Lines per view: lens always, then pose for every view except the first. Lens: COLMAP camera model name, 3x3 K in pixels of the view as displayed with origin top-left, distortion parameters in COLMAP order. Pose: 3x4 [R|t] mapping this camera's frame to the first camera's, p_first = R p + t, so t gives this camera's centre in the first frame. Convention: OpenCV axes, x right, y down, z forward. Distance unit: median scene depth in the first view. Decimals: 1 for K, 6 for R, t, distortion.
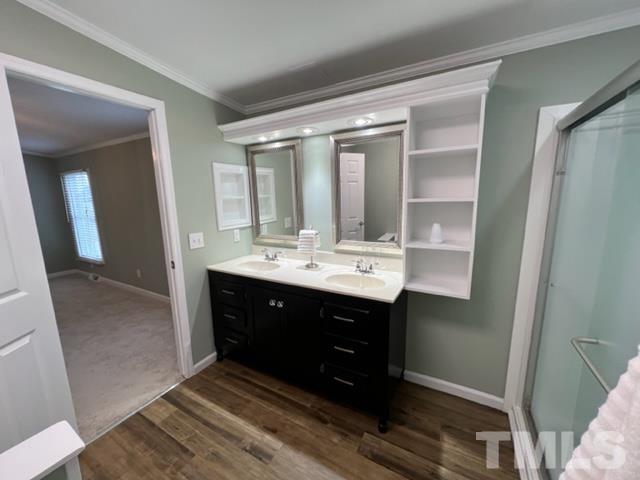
lens RADIAL K [[255.6, 0, 319.9], [0, 255.6, 241.0], [0, 0, 1]] dist [0.000698, -0.000014]
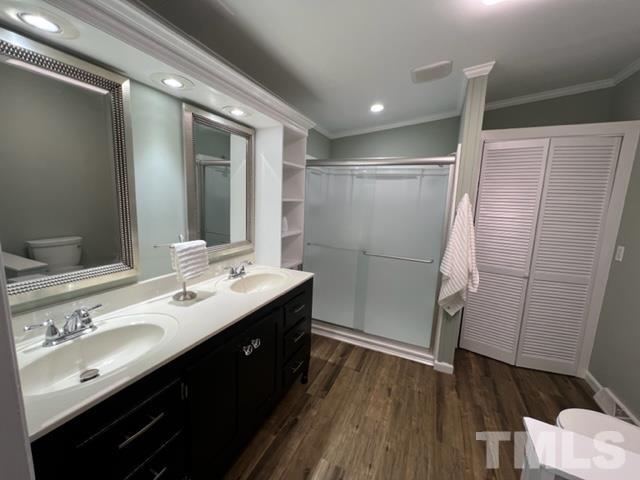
lens RADIAL K [[255.6, 0, 318.5], [0, 255.6, 238.2], [0, 0, 1]] dist [0.000698, -0.000014]
pose [[-0.083039, -0.133345, 0.987585, -0.829692], [0.131119, 0.980930, 0.143472, -0.117326], [-0.987883, 0.141404, -0.063971, 0.825682]]
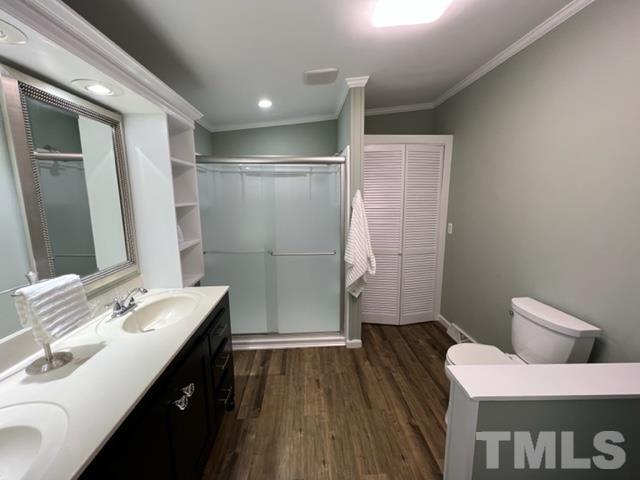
lens RADIAL K [[255.6, 0, 318.1], [0, 255.6, 238.6], [0, 0, 1]] dist [0.000698, -0.000014]
pose [[-0.538346, -0.112571, 0.835171, -0.740437], [0.160110, 0.959324, 0.232511, -0.159486], [-0.827374, 0.258891, -0.498425, 0.951623]]
